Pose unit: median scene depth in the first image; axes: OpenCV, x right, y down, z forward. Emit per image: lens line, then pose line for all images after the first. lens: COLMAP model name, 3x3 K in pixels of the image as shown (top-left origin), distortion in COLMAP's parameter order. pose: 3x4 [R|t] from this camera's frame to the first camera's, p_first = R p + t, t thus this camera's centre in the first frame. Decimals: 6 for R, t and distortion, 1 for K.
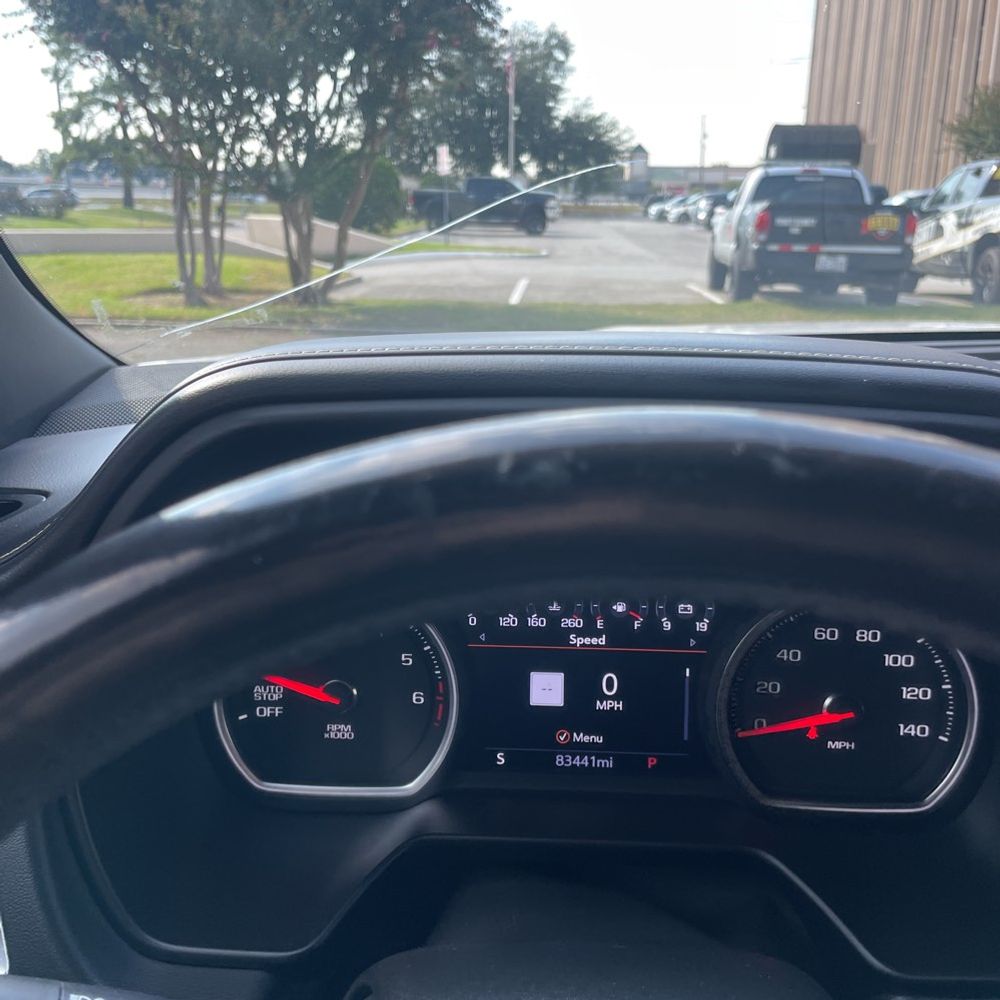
lens RADIAL K [[1005.7, 0, 500.2], [0, 1005.7, 487.3], [0, 0, 1]] dist [0.117582, -0.286275]
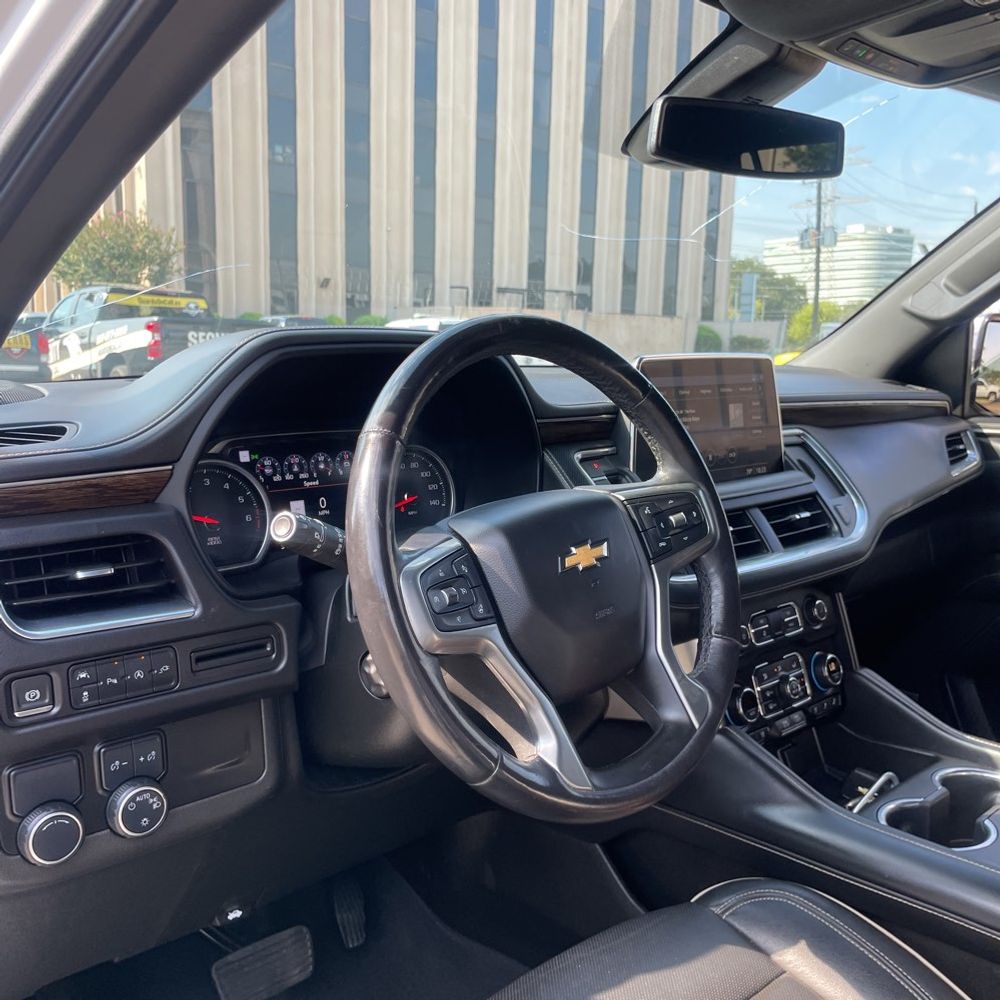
lens RADIAL K [[1013.9, 0, 505.3], [0, 1013.9, 486.2], [0, 0, 1]] dist [0.098601, -0.133512]
pose [[0.679063, -0.097377, 0.727593, -1.197841], [0.184335, 0.982024, -0.040612, 0.320784], [-0.710559, 0.161699, 0.684806, -0.757087]]
